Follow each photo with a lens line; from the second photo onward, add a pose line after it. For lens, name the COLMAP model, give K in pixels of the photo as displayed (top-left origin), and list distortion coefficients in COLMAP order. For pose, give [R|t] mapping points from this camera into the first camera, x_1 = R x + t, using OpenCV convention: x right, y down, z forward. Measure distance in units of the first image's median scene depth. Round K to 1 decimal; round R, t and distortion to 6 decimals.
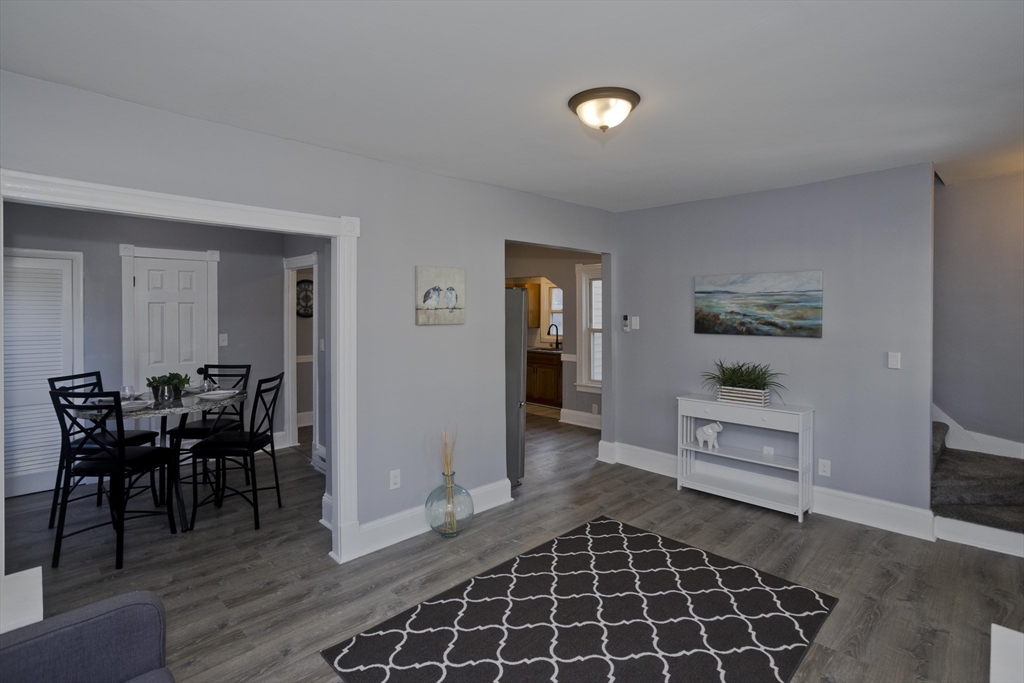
lens RADIAL K [[501.2, 0, 504.9], [0, 501.2, 311.5], [0, 0, 1]] dist [-0.048595, 0.027584]
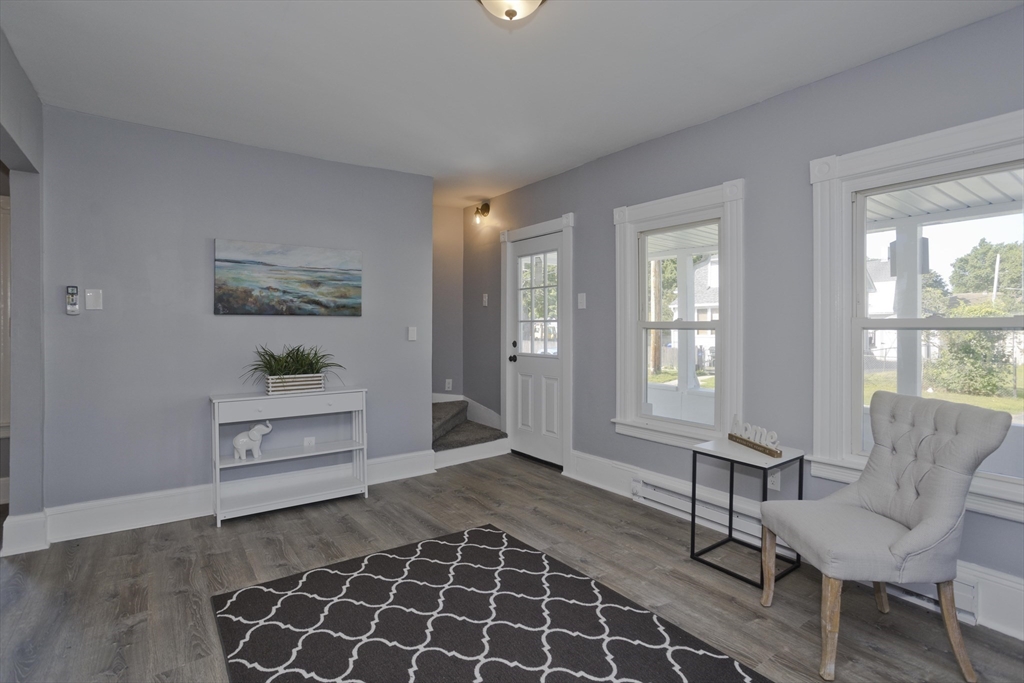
lens RADIAL K [[501.9, 0, 512.3], [0, 501.9, 330.9], [0, 0, 1]] dist [-0.050210, 0.027621]
pose [[0.142612, -0.008186, 0.989745, -0.337663], [0.003073, 0.999965, 0.007827, 0.074256], [-0.989774, 0.001925, 0.142632, 0.521780]]
